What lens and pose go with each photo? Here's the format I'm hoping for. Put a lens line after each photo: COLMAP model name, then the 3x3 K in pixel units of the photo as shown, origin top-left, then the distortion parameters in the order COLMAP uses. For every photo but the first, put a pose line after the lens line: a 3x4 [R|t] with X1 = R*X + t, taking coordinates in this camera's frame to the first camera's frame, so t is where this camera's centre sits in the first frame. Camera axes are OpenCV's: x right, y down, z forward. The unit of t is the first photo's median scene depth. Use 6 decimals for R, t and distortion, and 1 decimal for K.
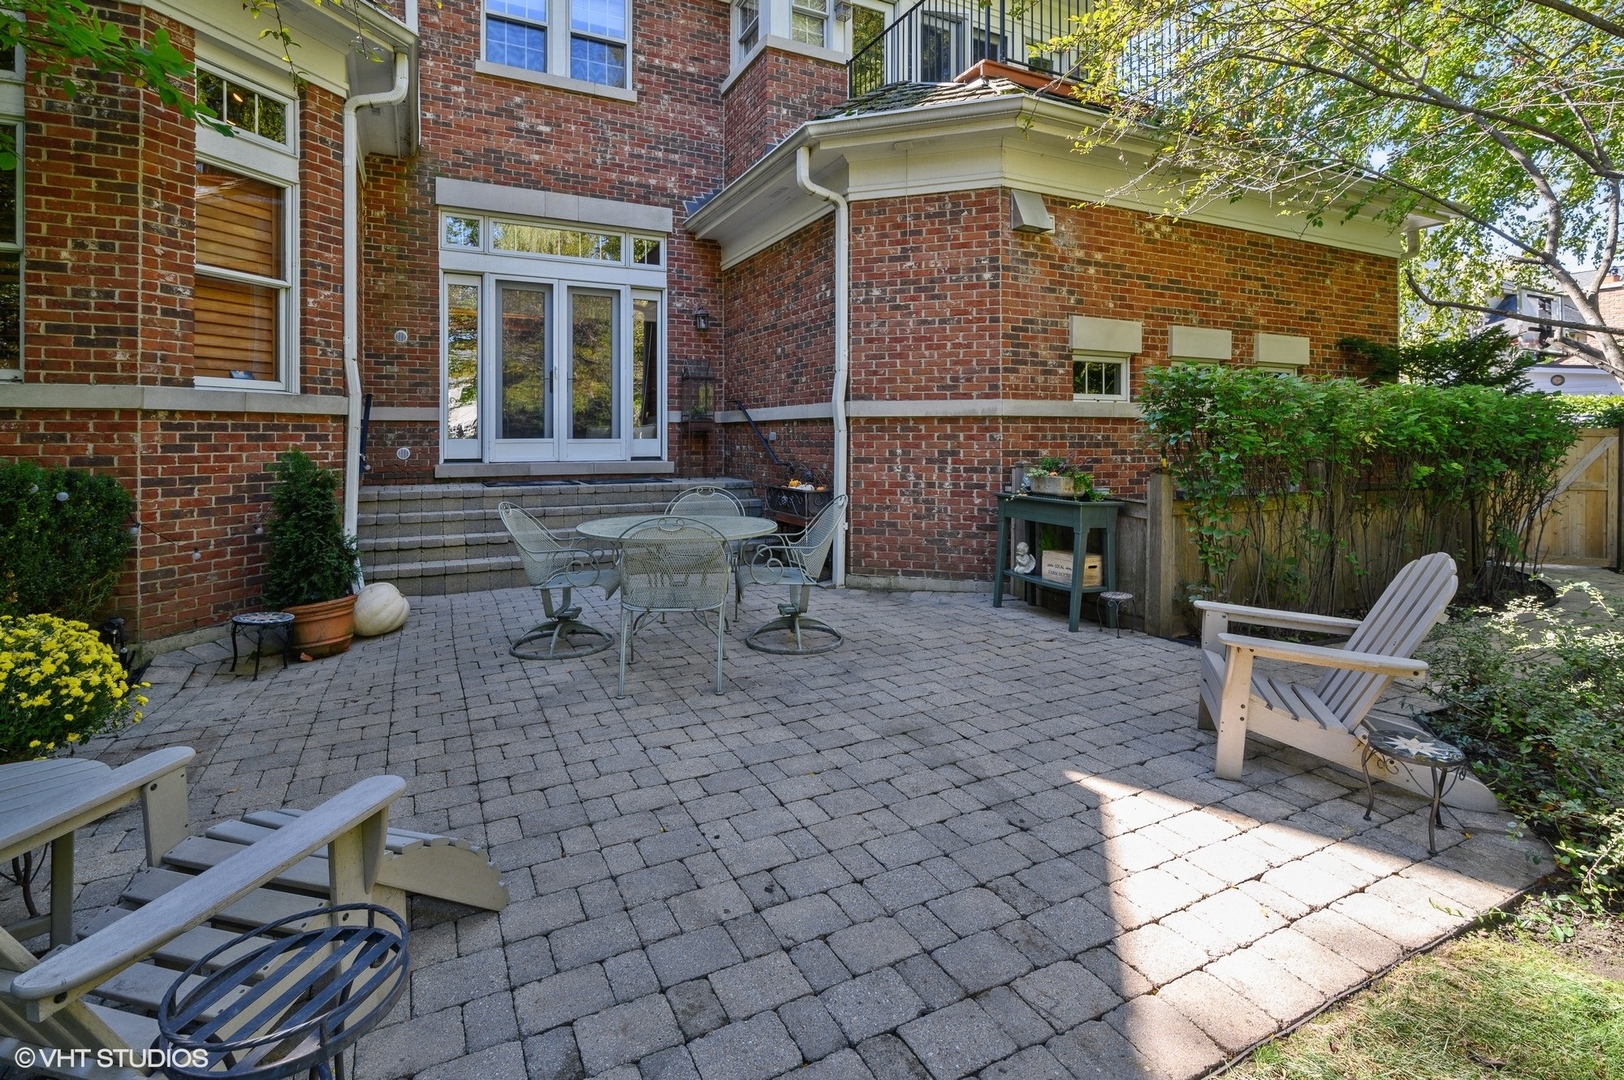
lens RADIAL K [[784.7, 0, 810.8], [0, 784.7, 406.6], [0, 0, 1]] dist [-0.004020, -0.000184]
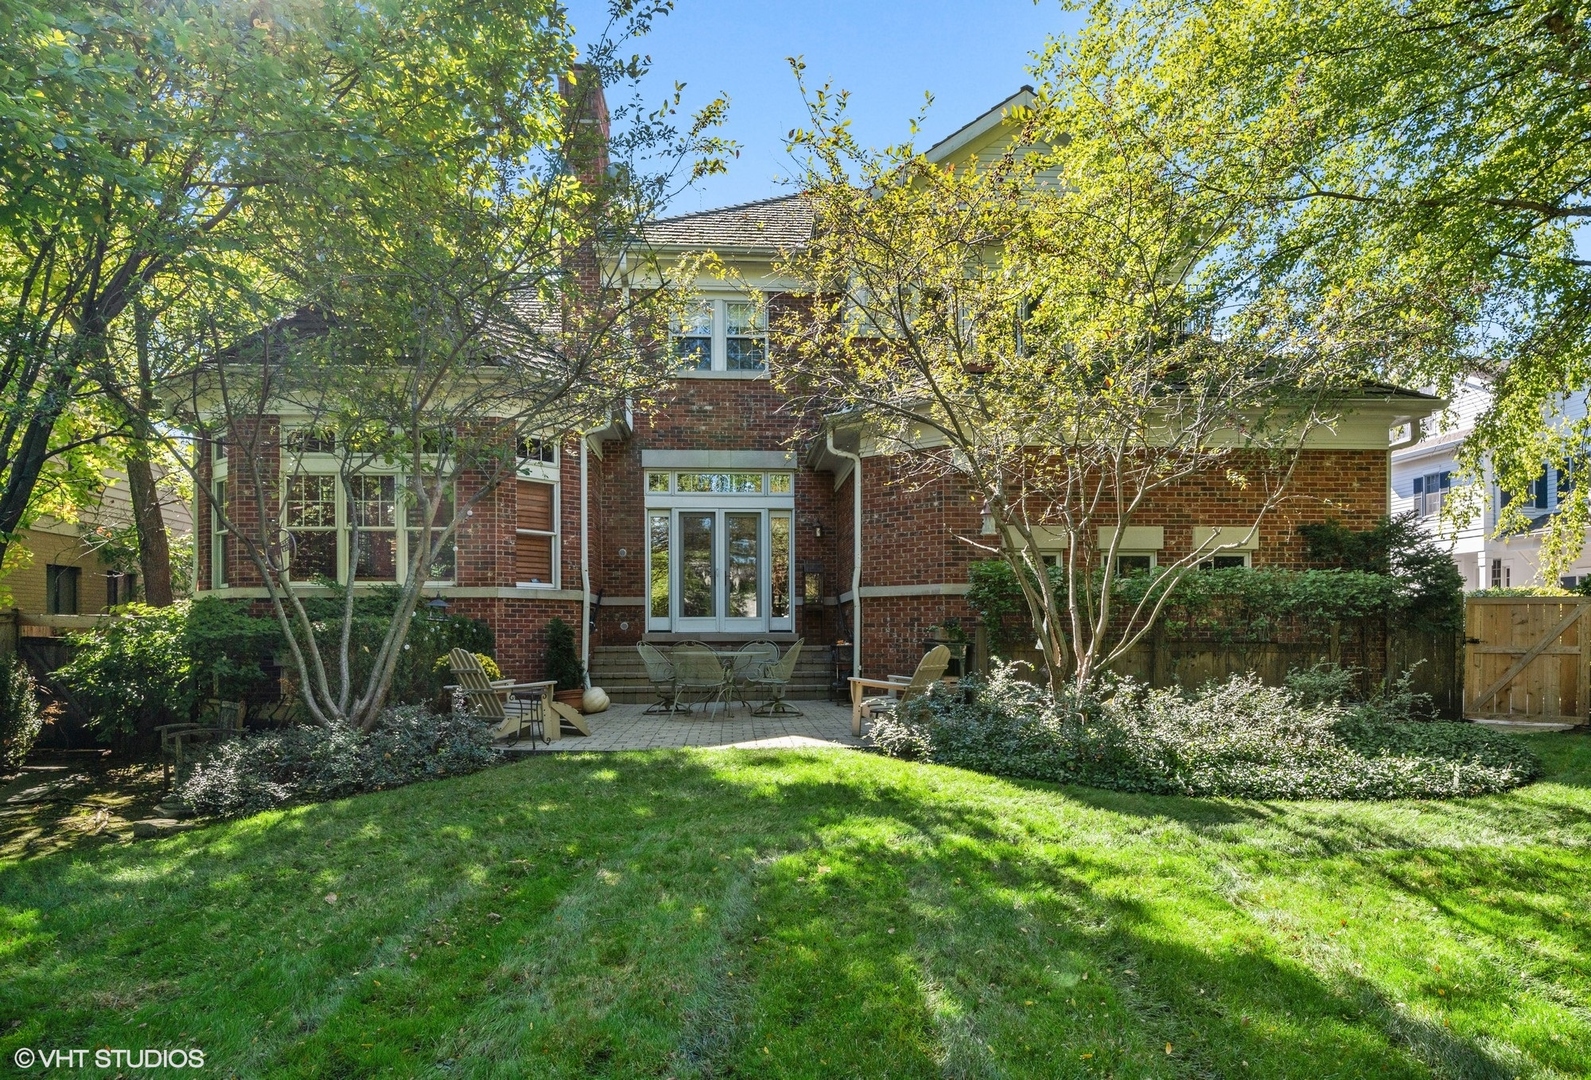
lens RADIAL K [[1013.9, 0, 789.6], [0, 1013.9, 547.2], [0, 0, 1]] dist [0.002717, 0.000218]
pose [[0.919598, -0.037040, -0.391110, 0.742422], [0.016954, 0.998360, -0.054687, 0.022612], [0.392494, 0.043659, 0.918718, -0.946509]]
